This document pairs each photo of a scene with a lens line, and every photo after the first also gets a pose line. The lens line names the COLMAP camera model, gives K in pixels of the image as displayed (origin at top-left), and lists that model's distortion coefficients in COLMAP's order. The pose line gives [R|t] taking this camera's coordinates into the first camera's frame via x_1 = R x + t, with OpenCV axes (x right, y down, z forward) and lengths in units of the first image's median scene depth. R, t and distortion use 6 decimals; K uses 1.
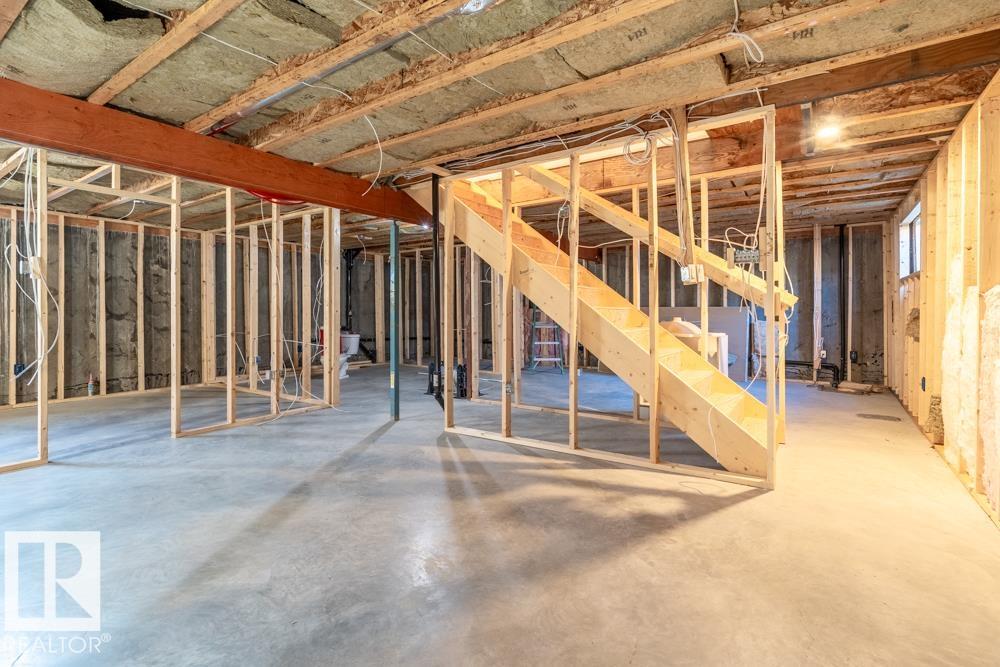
lens RADIAL K [[453.6, 0, 509.2], [0, 453.6, 313.3], [0, 0, 1]] dist [-0.000123, 0.000155]
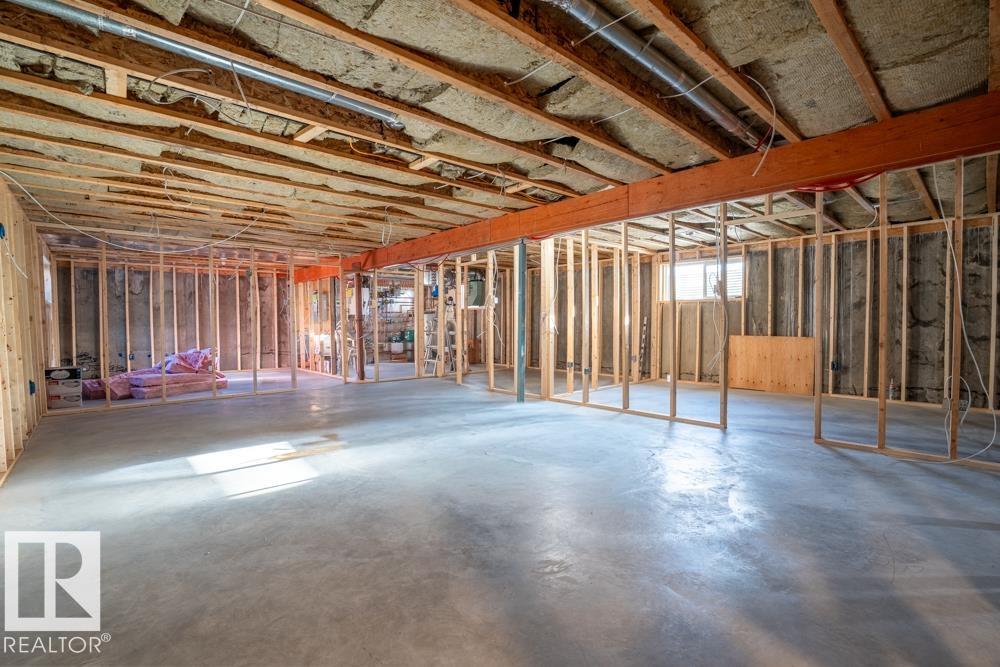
lens RADIAL K [[453.6, 0, 496.9], [0, 453.6, 333.6], [0, 0, 1]] dist [-0.000123, 0.000155]
pose [[-0.203566, 0.031408, -0.978557, 0.254590], [0.004566, 0.999505, 0.031131, -0.004674], [0.979051, 0.001869, -0.203609, 0.314114]]
